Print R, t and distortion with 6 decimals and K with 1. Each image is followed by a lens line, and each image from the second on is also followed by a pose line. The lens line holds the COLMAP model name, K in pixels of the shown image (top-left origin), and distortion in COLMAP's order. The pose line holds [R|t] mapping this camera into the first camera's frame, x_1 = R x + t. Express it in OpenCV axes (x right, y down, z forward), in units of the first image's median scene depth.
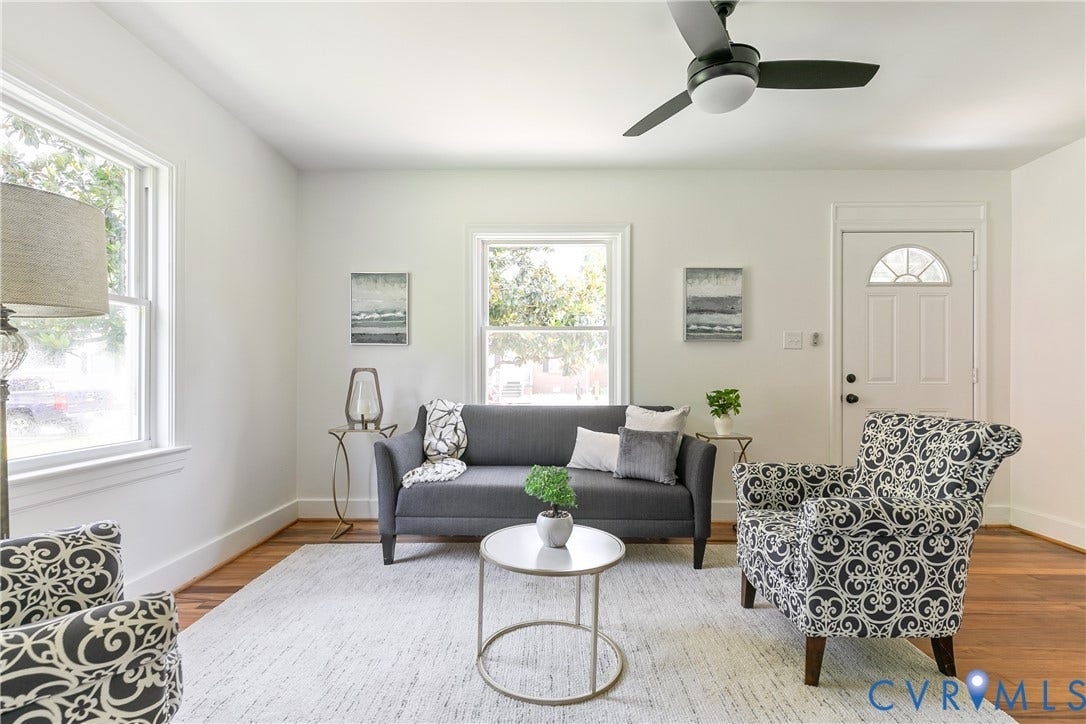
lens RADIAL K [[501.3, 0, 547.6], [0, 501.3, 371.0], [0, 0, 1]] dist [0.002333, -0.000007]
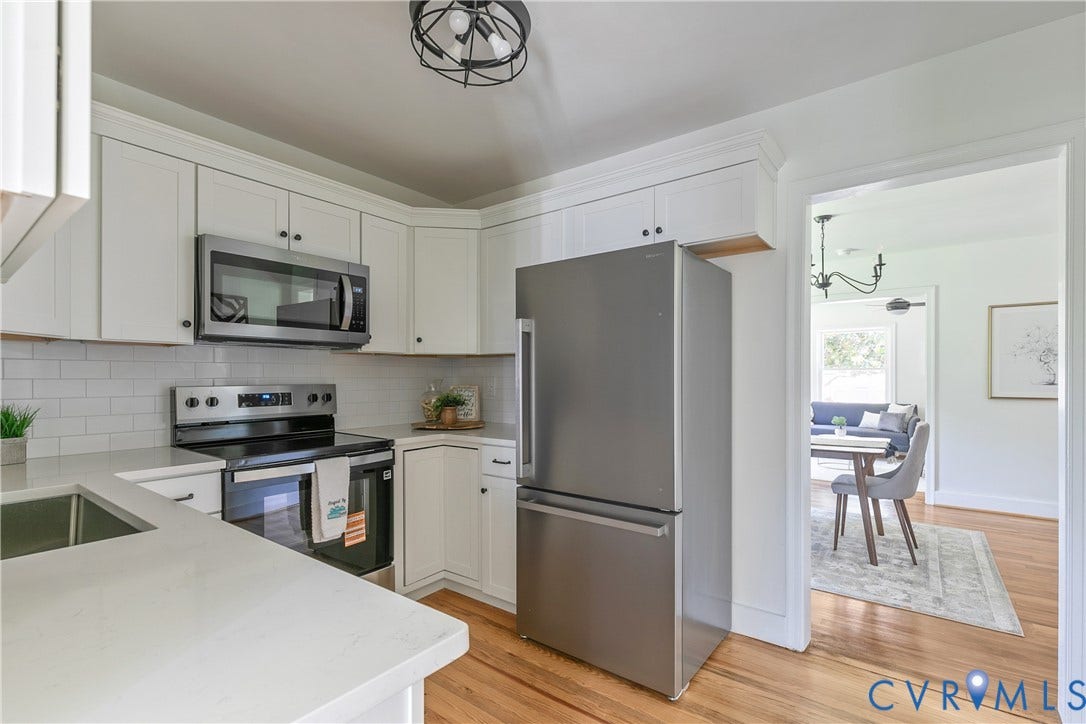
lens RADIAL K [[497.9, 0, 547.4], [0, 497.9, 378.6], [0, 0, 1]] dist [0.002997, -0.000011]
pose [[0.798833, -0.000174, -0.601553, 0.289203], [0.005388, 0.999962, 0.006866, -0.073655], [0.601529, -0.008726, 0.798803, -1.881445]]
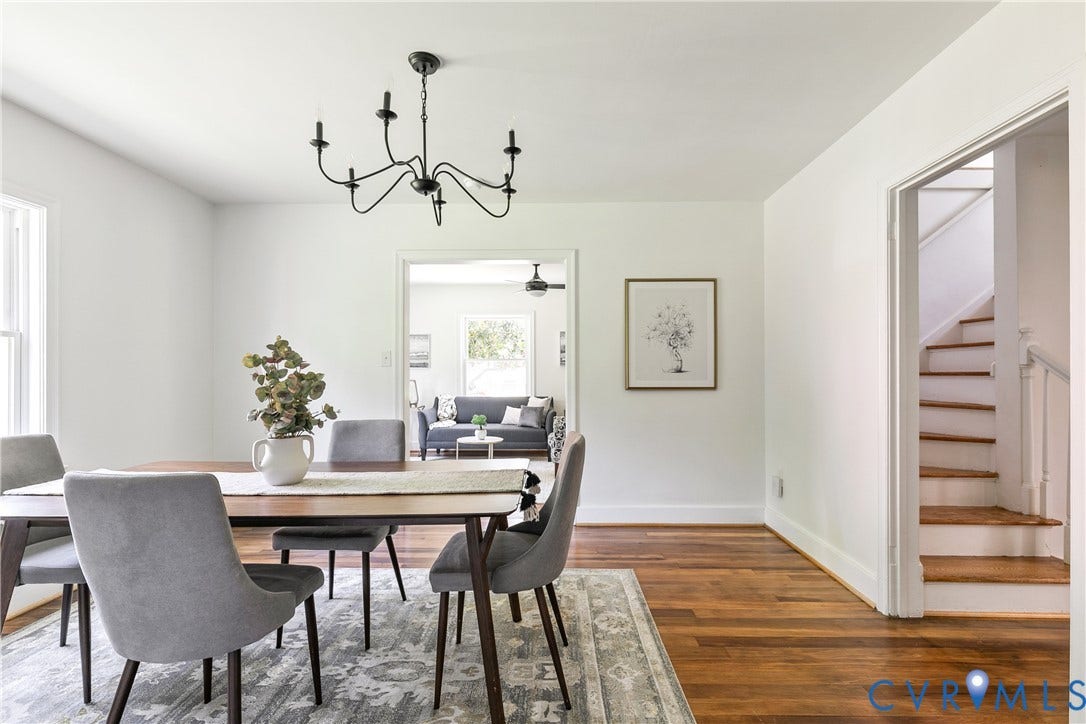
lens RADIAL K [[484.4, 0, 543.0], [0, 484.4, 373.5], [0, 0, 1]] dist [0.003713, 0.000623]
pose [[0.999845, -0.004235, -0.017089, 0.259878], [0.004357, 0.999965, 0.007120, -0.046880], [0.017059, -0.007194, 0.999829, -1.144423]]
